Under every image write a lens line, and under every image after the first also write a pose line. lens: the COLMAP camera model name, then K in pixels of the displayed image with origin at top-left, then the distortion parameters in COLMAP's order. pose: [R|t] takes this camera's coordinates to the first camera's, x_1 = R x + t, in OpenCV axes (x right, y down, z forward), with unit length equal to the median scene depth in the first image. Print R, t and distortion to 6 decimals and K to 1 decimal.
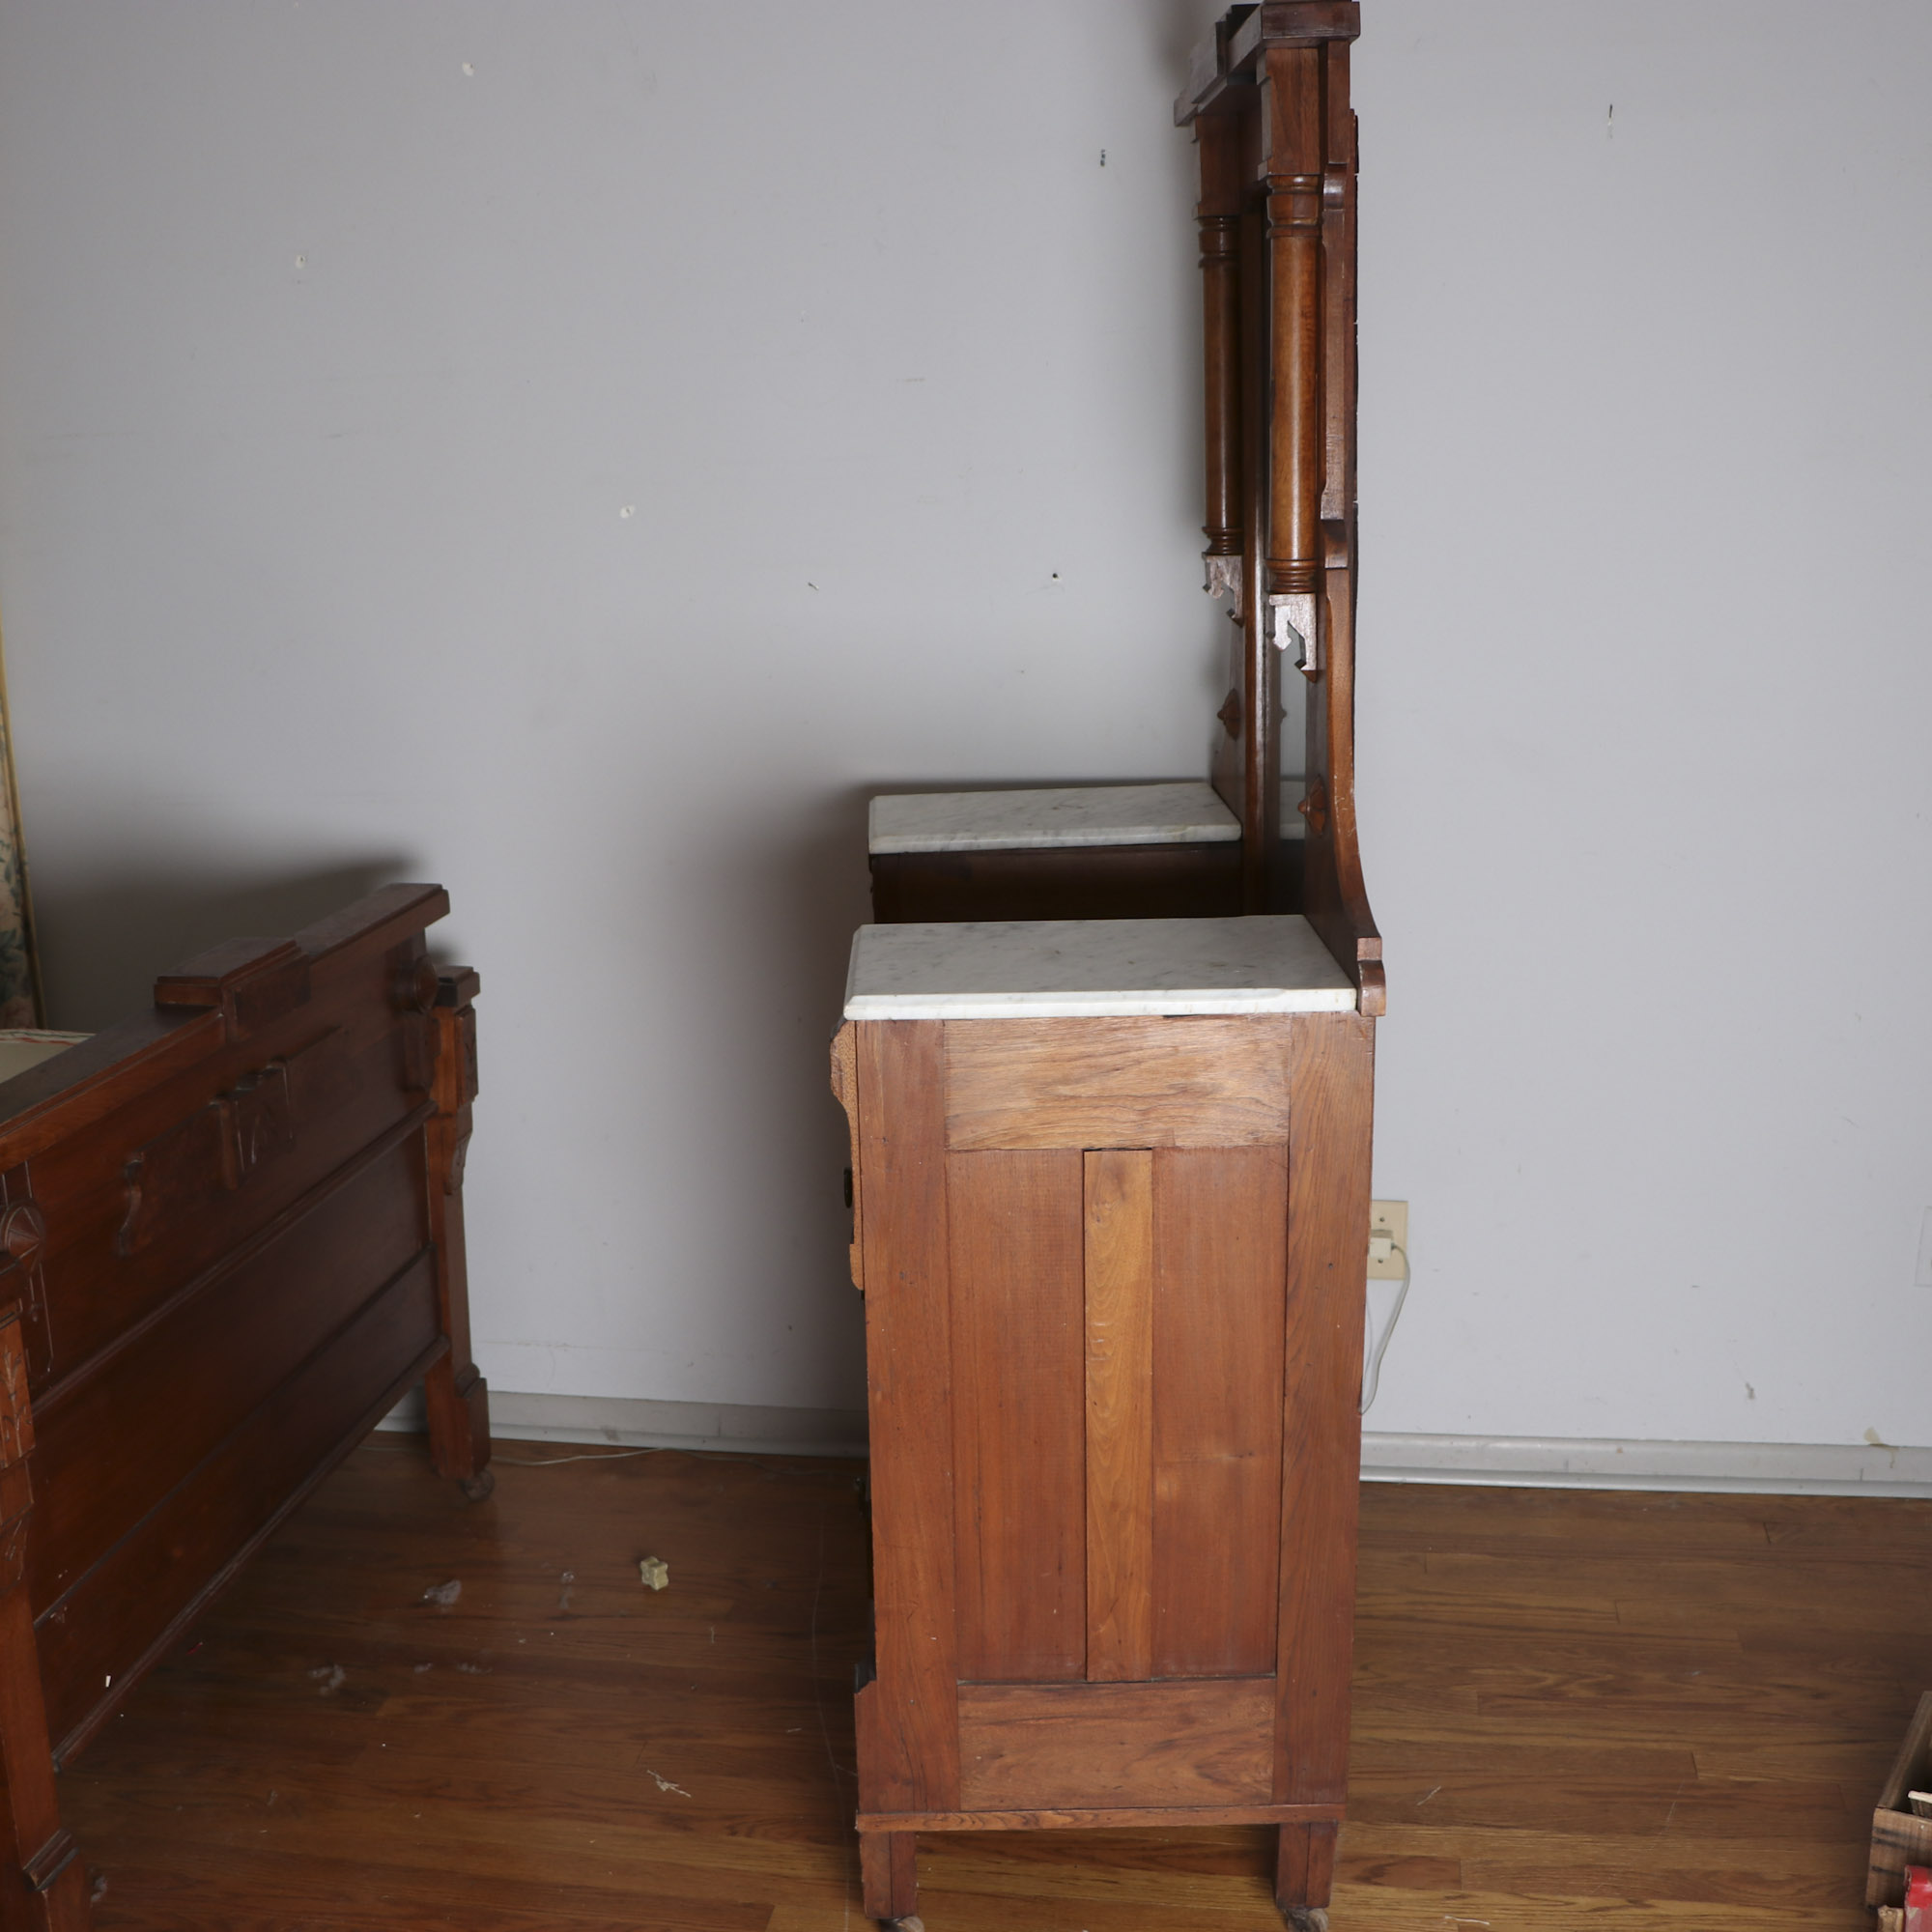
lens RADIAL K [[2231.3, 0, 964.6], [0, 2231.3, 970.5], [0, 0, 1]] dist [-0.026398, 0.000000]
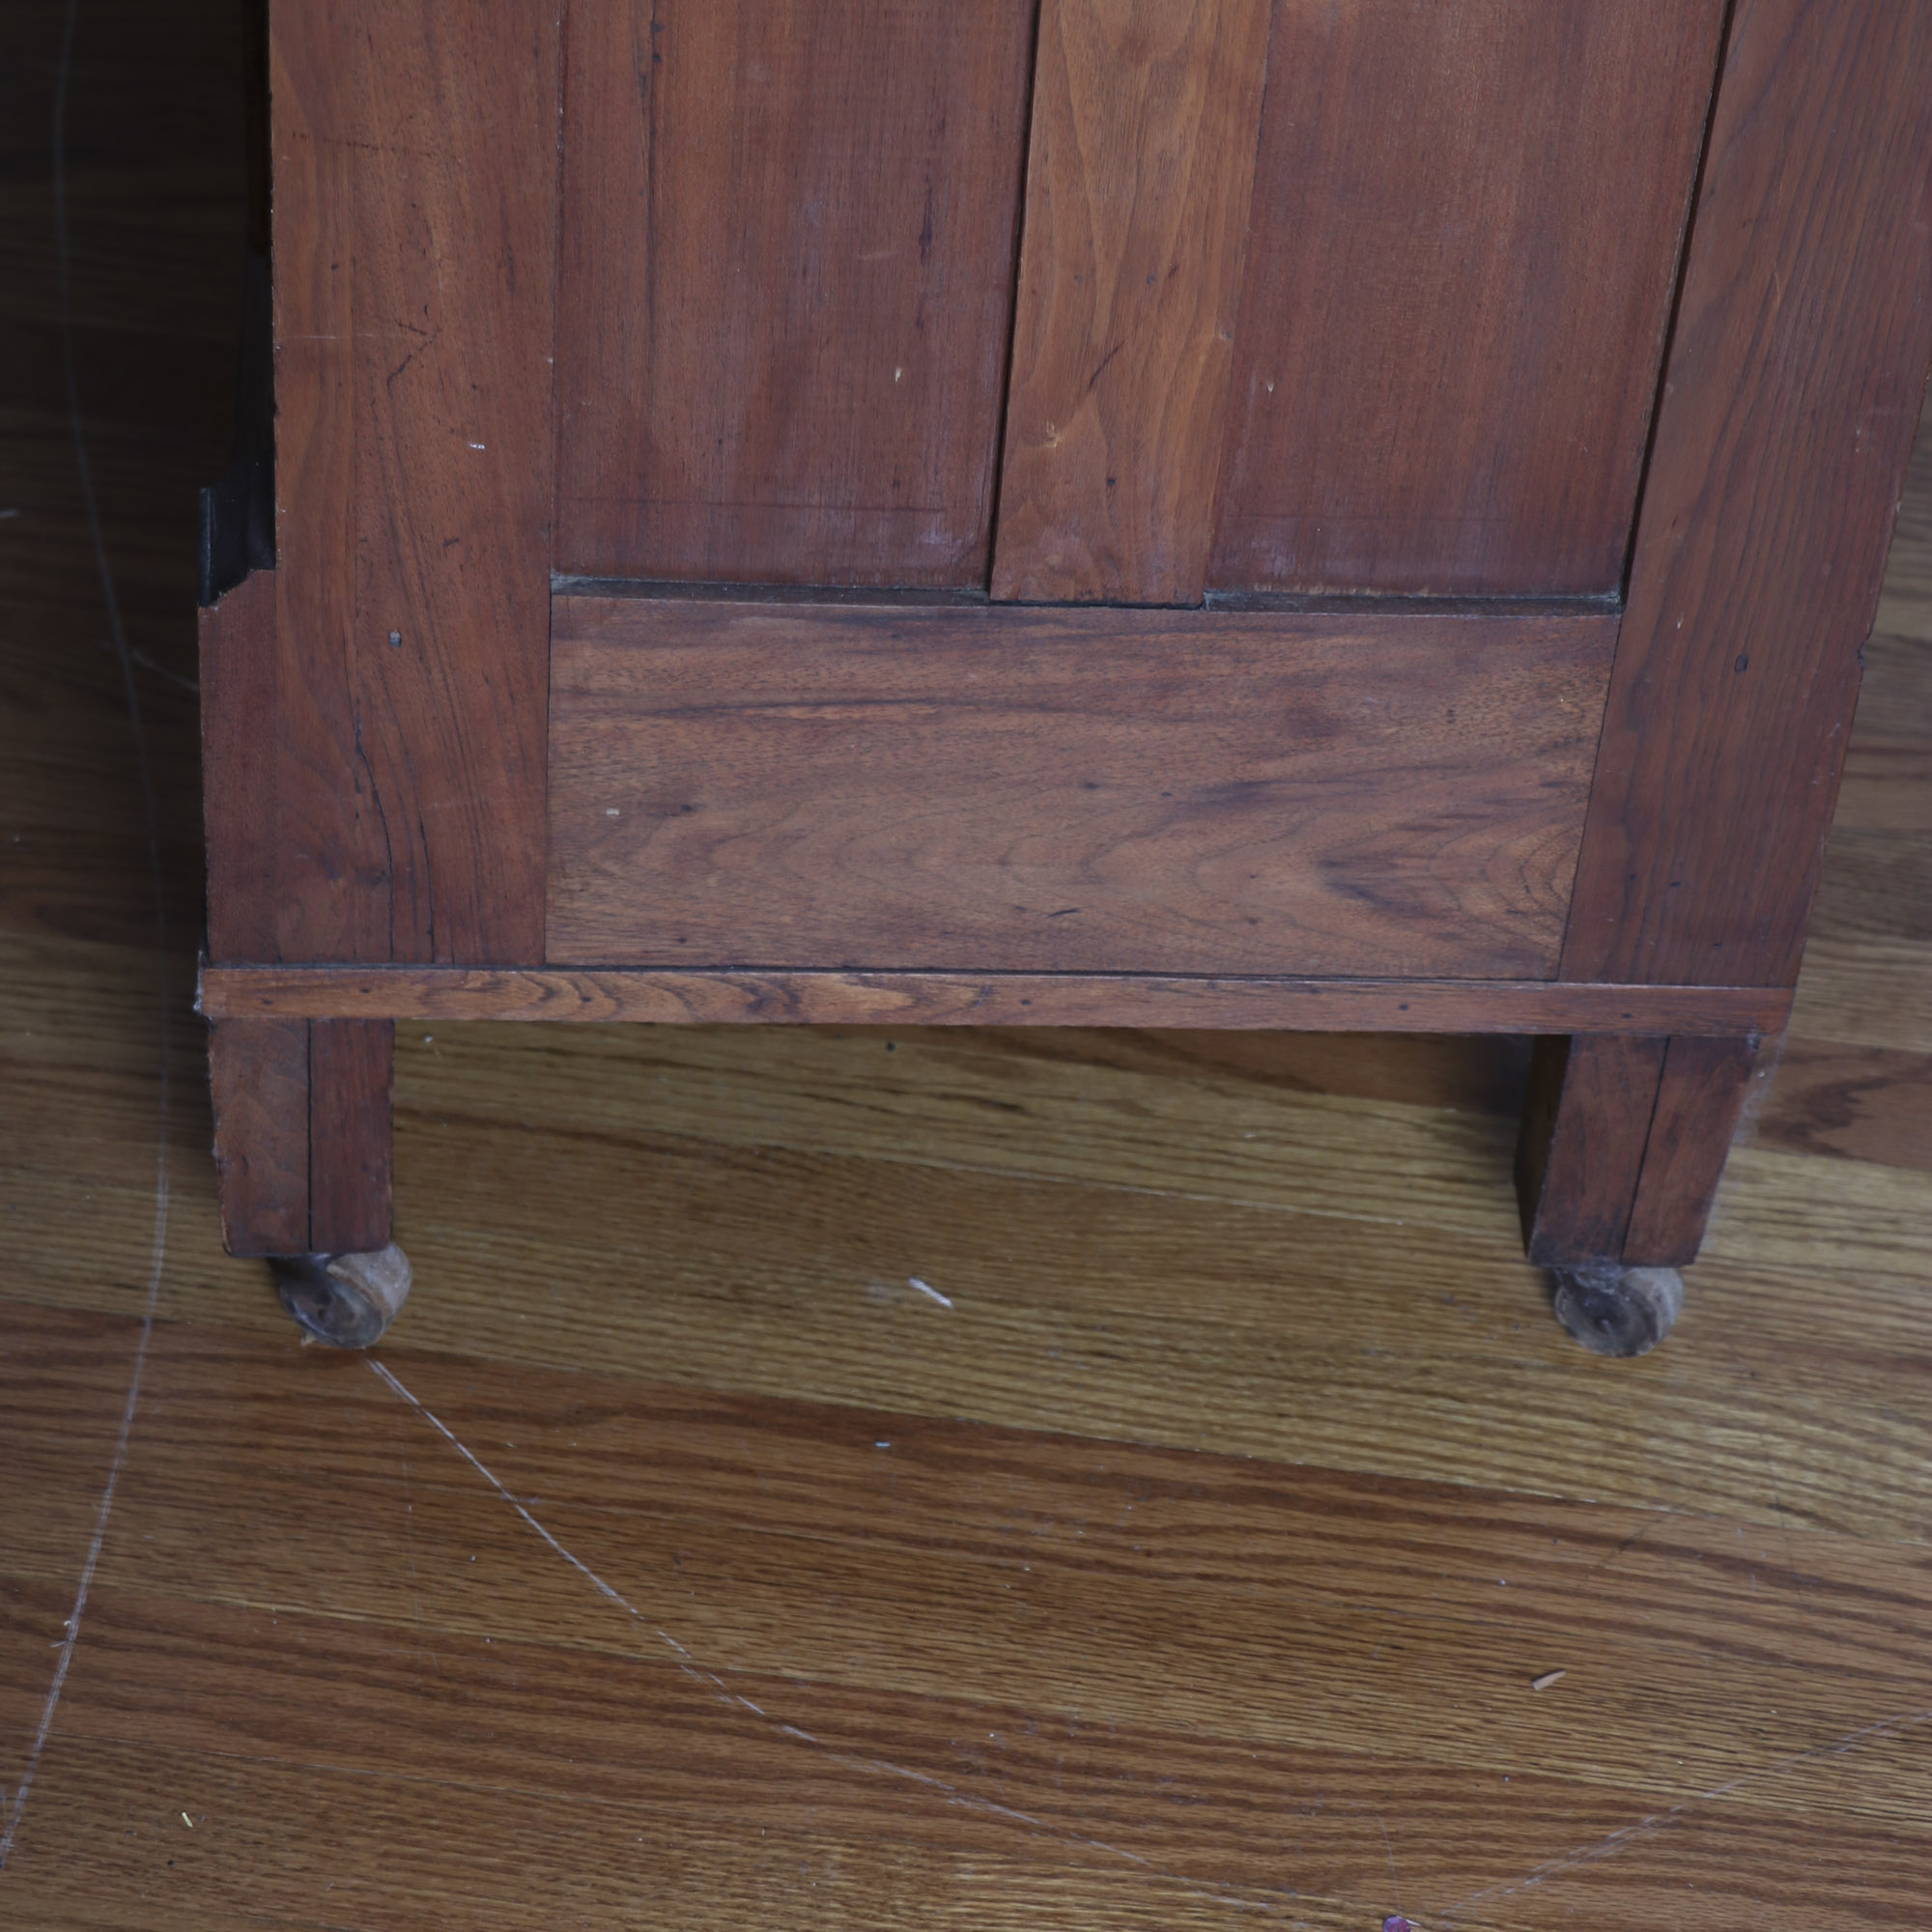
lens RADIAL K [[6179.8, 0, 969.0], [0, 6179.8, 963.4], [0, 0, 1]] dist [0.197146, 0.000000]
pose [[0.995806, 0.035977, 0.084124, -0.015349], [-0.070491, 0.887836, 0.454728, -0.011864], [-0.058329, -0.458751, 0.886648, 0.245540]]
